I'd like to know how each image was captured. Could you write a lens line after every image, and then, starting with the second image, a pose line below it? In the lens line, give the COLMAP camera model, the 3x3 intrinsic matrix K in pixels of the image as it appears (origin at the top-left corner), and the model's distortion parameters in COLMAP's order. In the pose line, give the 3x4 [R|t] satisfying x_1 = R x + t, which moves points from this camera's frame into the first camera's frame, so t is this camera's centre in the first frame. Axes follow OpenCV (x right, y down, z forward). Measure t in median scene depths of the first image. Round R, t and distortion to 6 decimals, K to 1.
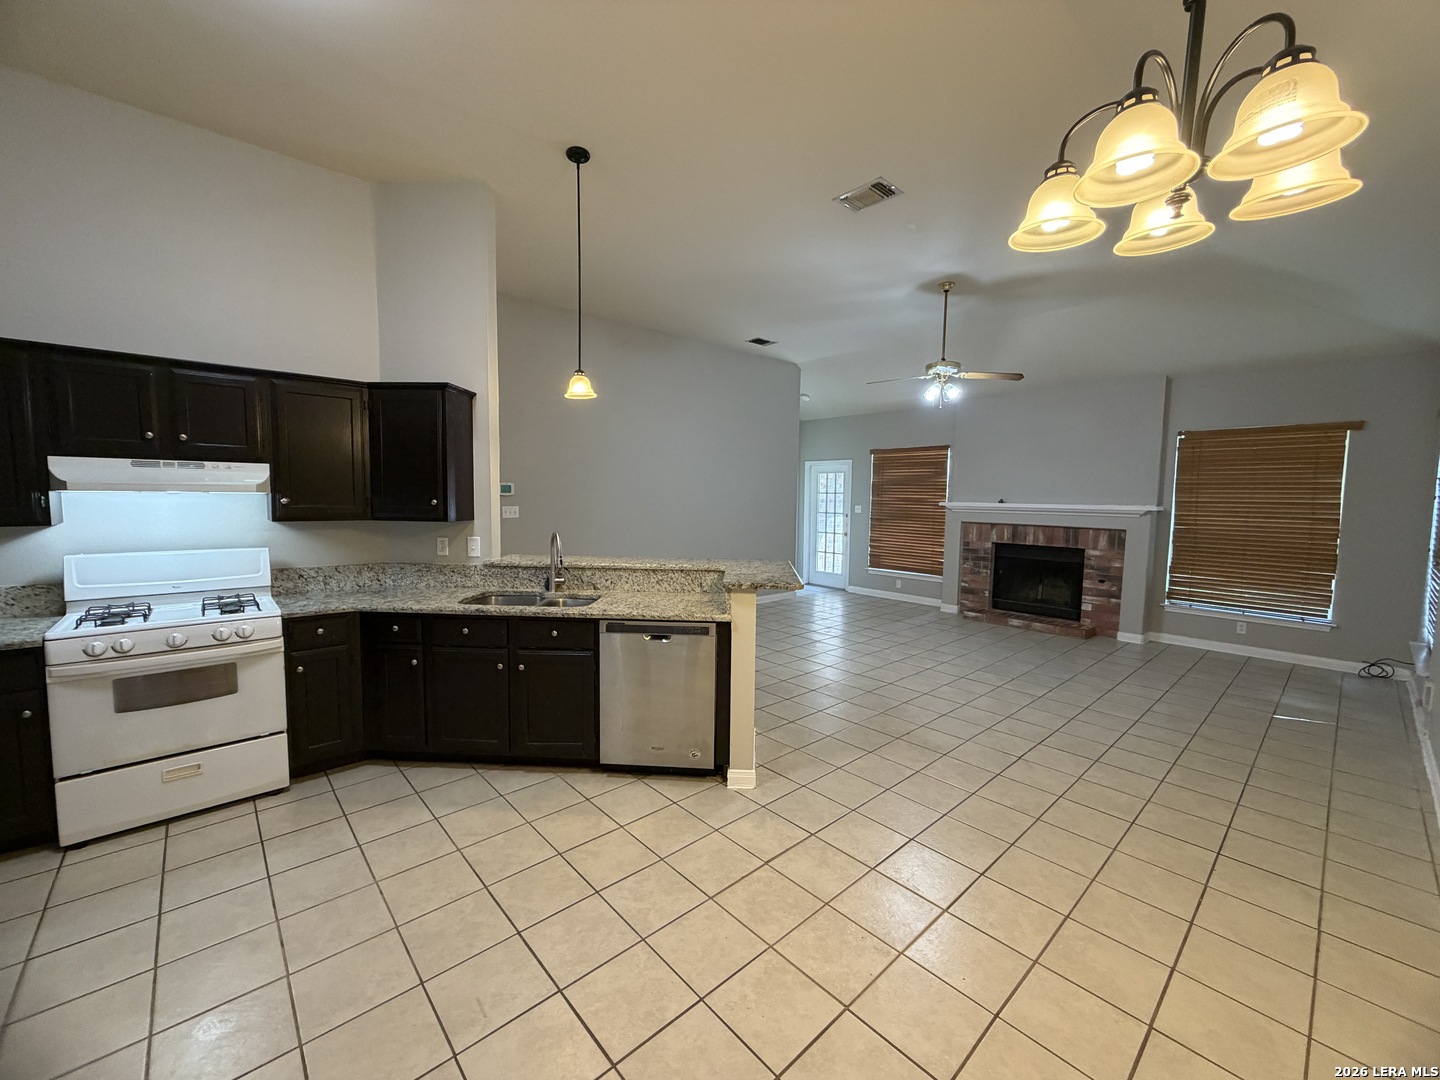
lens RADIAL K [[574.5, 0, 714.8], [0, 574.5, 538.5], [0, 0, 1]] dist [0.000578, 0.000074]
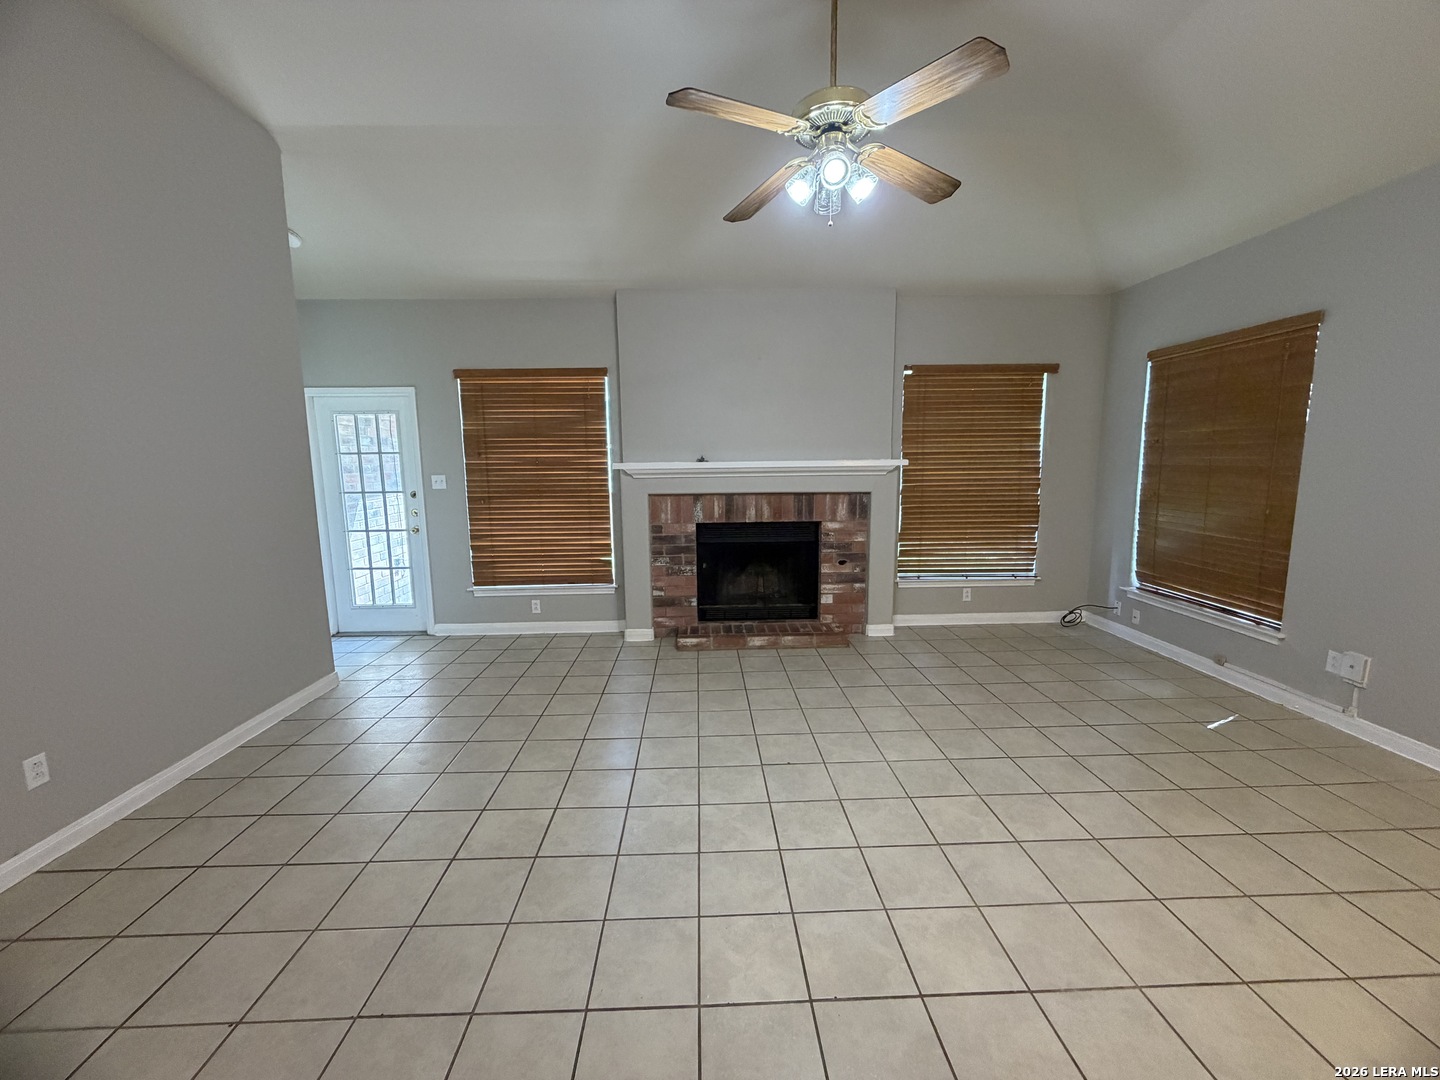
lens RADIAL K [[574.5, 0, 714.8], [0, 574.5, 538.5], [0, 0, 1]] dist [0.000578, 0.000074]
pose [[0.641908, -0.125479, 0.756445, 0.002199], [0.079652, 0.992094, 0.096977, -0.025465], [-0.762634, -0.001998, 0.646828, 0.383730]]
